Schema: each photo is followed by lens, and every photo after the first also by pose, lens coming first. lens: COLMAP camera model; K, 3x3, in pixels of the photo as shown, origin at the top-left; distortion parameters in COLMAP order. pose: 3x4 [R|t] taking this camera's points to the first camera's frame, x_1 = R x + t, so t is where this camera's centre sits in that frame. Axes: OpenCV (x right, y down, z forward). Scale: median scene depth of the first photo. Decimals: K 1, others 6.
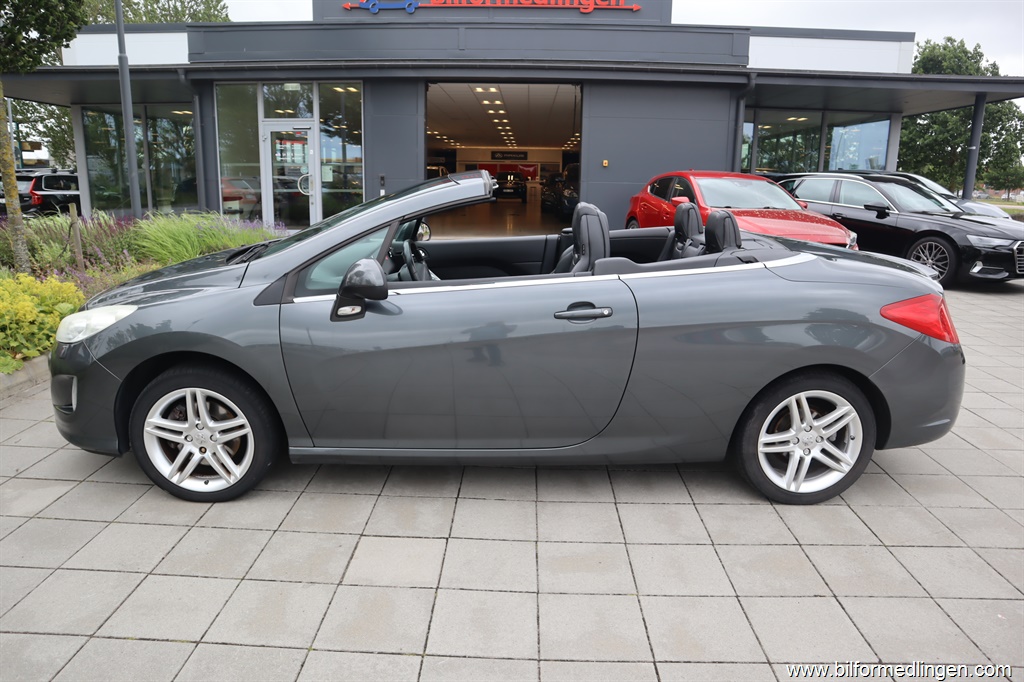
lens RADIAL K [[709.1, 0, 514.4], [0, 709.1, 341.5], [0, 0, 1]] dist [-0.116525, 0.070724]
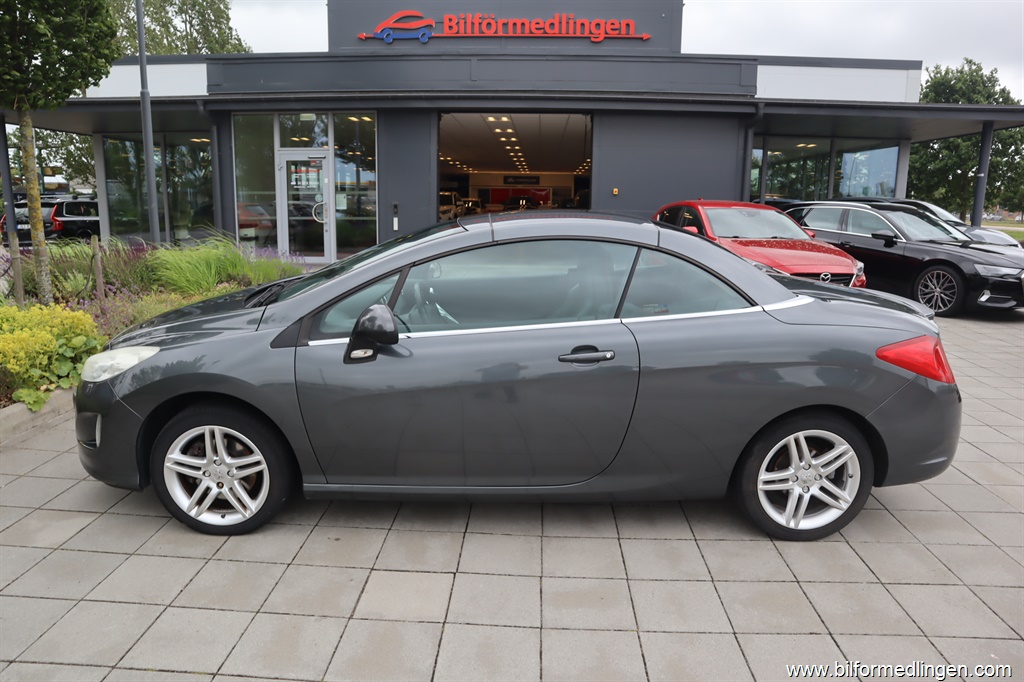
lens RADIAL K [[709.1, 0, 514.4], [0, 709.1, 341.5], [0, 0, 1]] dist [-0.116525, 0.070724]
pose [[0.999846, 0.001756, -0.017464, 0.008635], [-0.002288, 0.999533, -0.030487, -0.026495], [0.017402, 0.030522, 0.999383, -0.035603]]
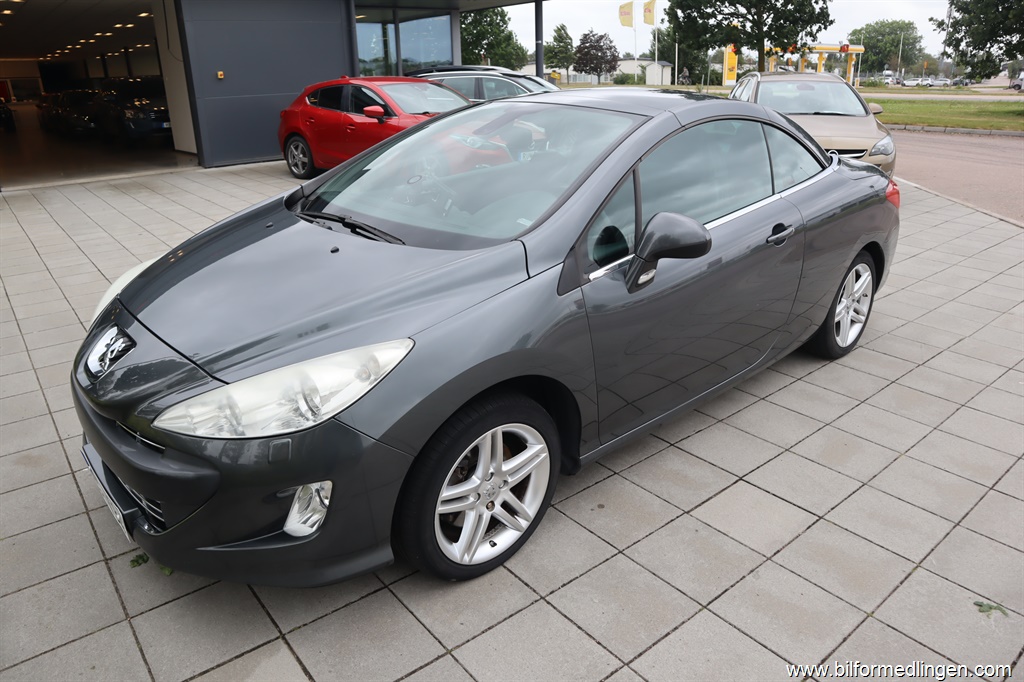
lens RADIAL K [[709.1, 0, 514.4], [0, 709.1, 341.5], [0, 0, 1]] dist [-0.116525, 0.070724]
pose [[0.763156, -0.265015, 0.589373, -0.791484], [0.183191, 0.963347, 0.195968, -0.148476], [-0.619705, -0.041586, 0.783732, 0.383494]]
